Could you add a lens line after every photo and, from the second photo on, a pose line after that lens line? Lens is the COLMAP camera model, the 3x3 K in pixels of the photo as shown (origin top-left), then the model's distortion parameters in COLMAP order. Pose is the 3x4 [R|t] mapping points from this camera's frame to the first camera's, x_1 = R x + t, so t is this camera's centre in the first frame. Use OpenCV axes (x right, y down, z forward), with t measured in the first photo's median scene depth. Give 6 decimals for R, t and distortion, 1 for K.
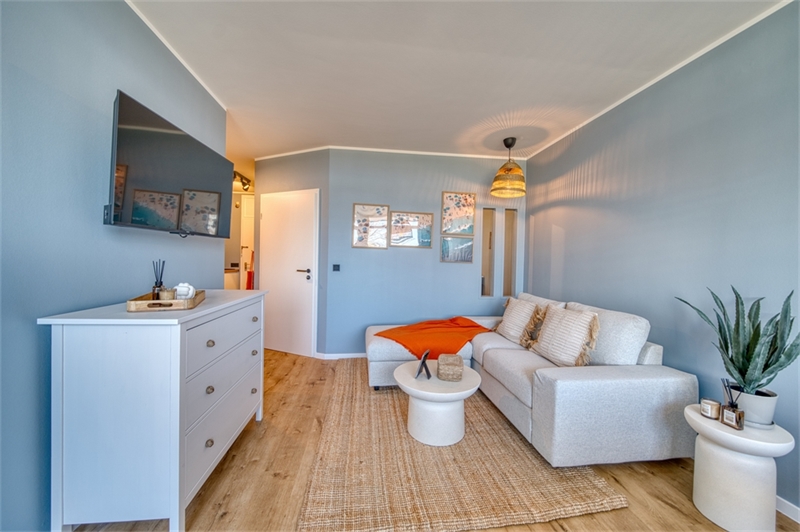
lens RADIAL K [[297.0, 0, 399.9], [0, 297.0, 256.3], [0, 0, 1]] dist [-0.001458, -0.000182]
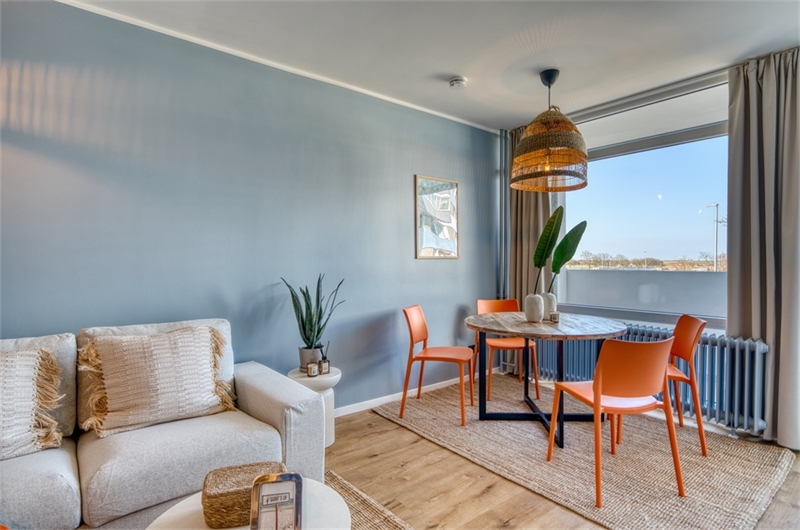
lens RADIAL K [[418.7, 0, 400.0], [0, 418.7, 265.0], [0, 0, 1]] dist [-0.000634, -0.000221]
pose [[-0.521237, -0.014587, 0.853288, -0.317880], [-0.011068, 0.999885, 0.010332, 0.020302], [-0.853340, -0.004059, -0.521338, 0.767367]]
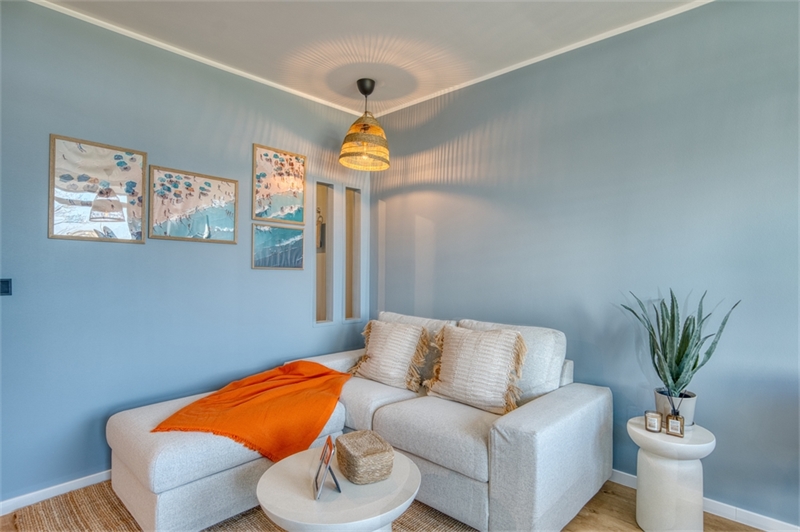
lens RADIAL K [[425.3, 0, 400.0], [0, 425.3, 266.0], [0, 0, 1]] dist [0.006110, 0.000644]
pose [[0.762615, -0.009981, 0.646776, -0.199490], [0.000565, 0.999891, 0.014763, 0.002293], [-0.646853, -0.010893, 0.762537, 0.236153]]
